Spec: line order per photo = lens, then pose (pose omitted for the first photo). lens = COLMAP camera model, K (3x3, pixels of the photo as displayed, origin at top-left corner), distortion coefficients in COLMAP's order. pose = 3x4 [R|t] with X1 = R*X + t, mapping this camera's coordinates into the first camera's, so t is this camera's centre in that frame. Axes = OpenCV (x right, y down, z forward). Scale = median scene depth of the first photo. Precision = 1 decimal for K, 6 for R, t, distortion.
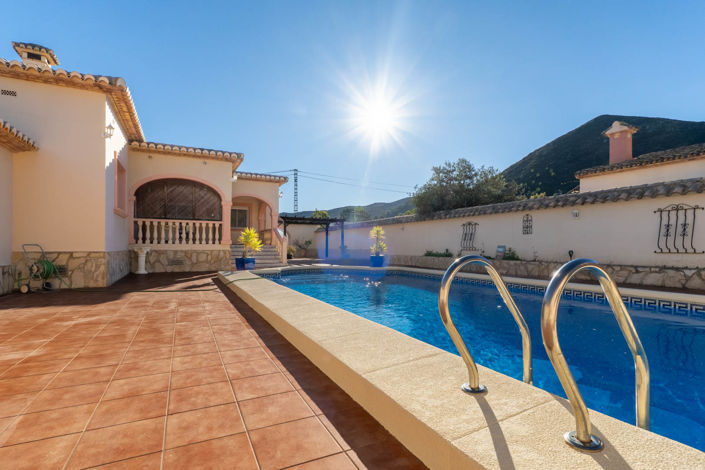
lens RADIAL K [[343.4, 0, 351.7], [0, 343.4, 245.6], [0, 0, 1]] dist [-0.001602, -0.000678]
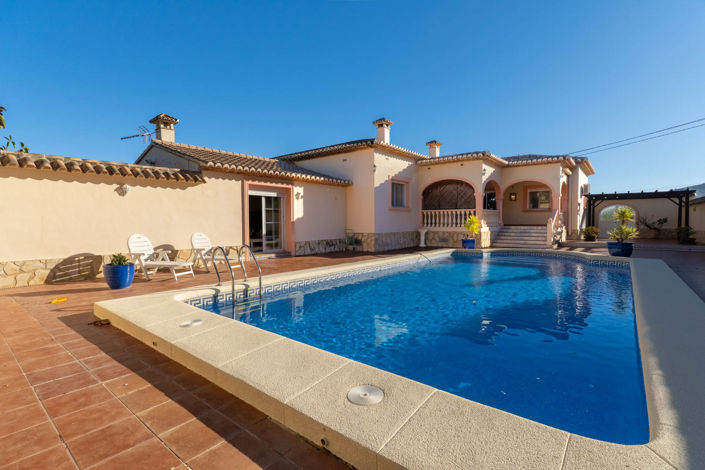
lens RADIAL K [[337.2, 0, 352.5], [0, 337.2, 235.0], [0, 0, 1]] dist [0.002378, 0.000423]
pose [[0.415090, 0.030769, -0.909260, 0.605137], [0.010925, 0.999187, 0.038799, -0.030145], [0.909715, -0.026039, 0.414416, 0.085840]]
